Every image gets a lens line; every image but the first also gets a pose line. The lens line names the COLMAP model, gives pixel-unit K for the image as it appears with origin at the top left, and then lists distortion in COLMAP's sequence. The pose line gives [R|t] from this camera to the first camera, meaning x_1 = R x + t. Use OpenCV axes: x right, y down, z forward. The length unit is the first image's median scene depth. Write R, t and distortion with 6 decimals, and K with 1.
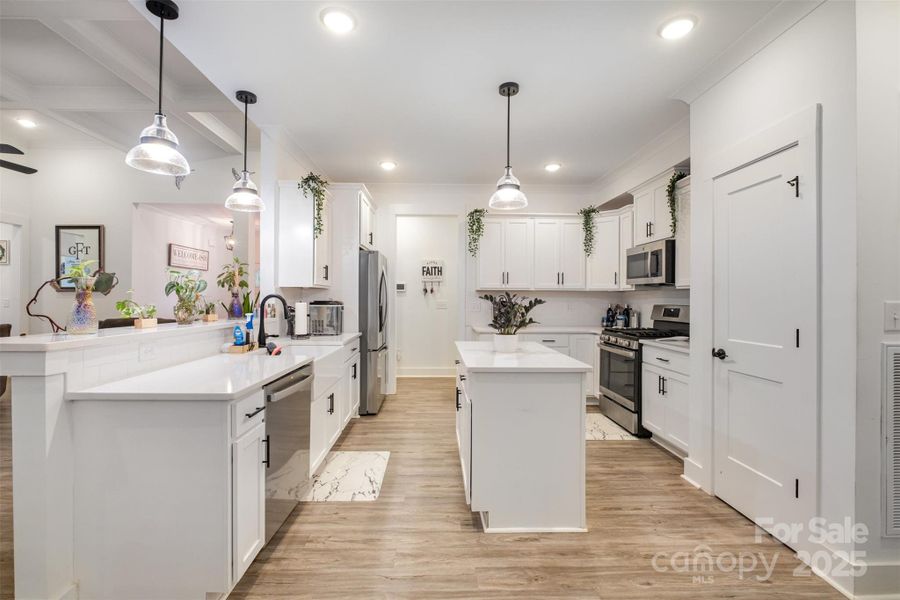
lens RADIAL K [[386.7, 0, 455.9], [0, 386.7, 299.6], [0, 0, 1]] dist [0.000753, -0.005090]
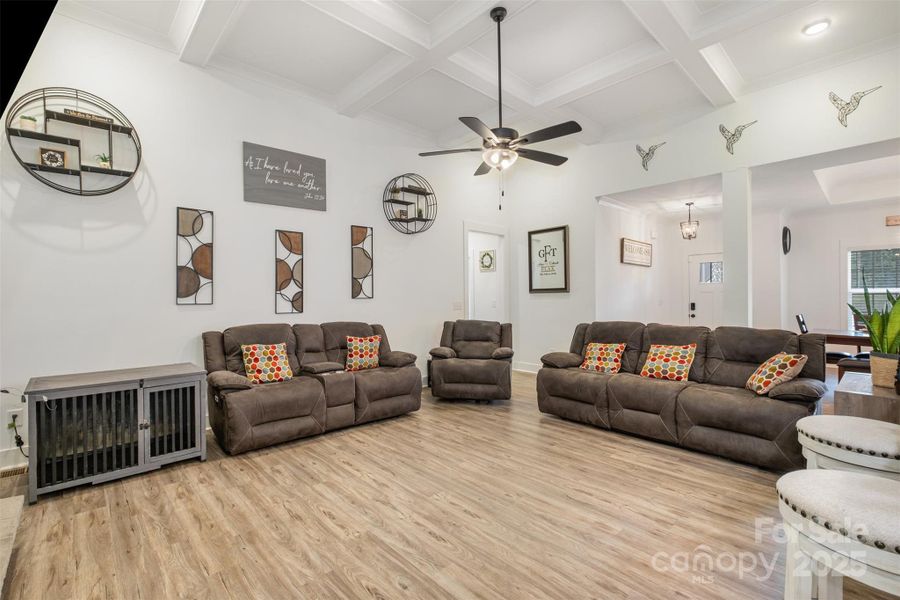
lens RADIAL K [[401.3, 0, 450.0], [0, 401.3, 300.0], [0, 0, 1]] dist [-0.024366, 0.000471]
pose [[0.656061, -0.003823, -0.754698, -0.542402], [0.004447, 0.999989, -0.001200, -0.005294], [0.754695, -0.002569, 0.656071, 0.170784]]
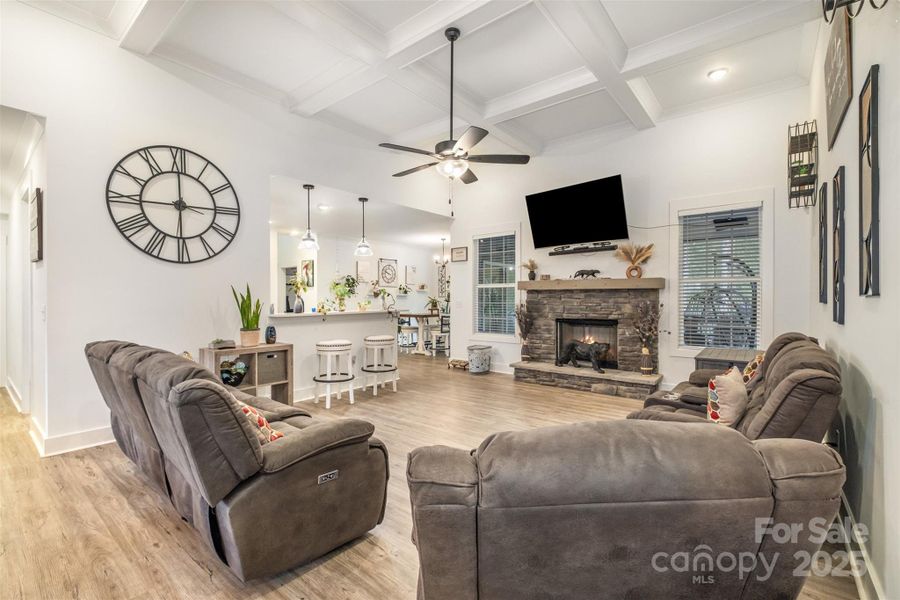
lens RADIAL K [[401.3, 0, 450.0], [0, 401.3, 300.0], [0, 0, 1]] dist [-0.024366, 0.000471]
pose [[-0.752652, -0.003128, 0.658411, -1.682845], [0.003065, 0.999961, 0.008255, -0.015916], [-0.658412, 0.008231, -0.752613, 1.470642]]
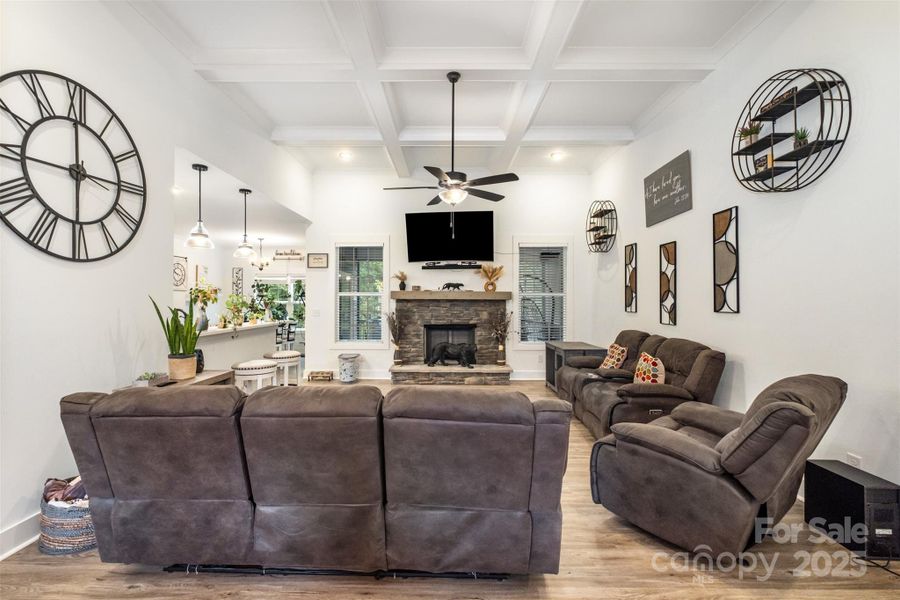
lens RADIAL K [[401.3, 0, 450.0], [0, 401.3, 300.0], [0, 0, 1]] dist [-0.024366, 0.000471]
pose [[-0.999549, -0.004165, 0.029741, -1.133599], [-0.004086, 0.999988, 0.002746, -0.044003], [-0.029752, 0.002623, -0.999554, 1.791173]]
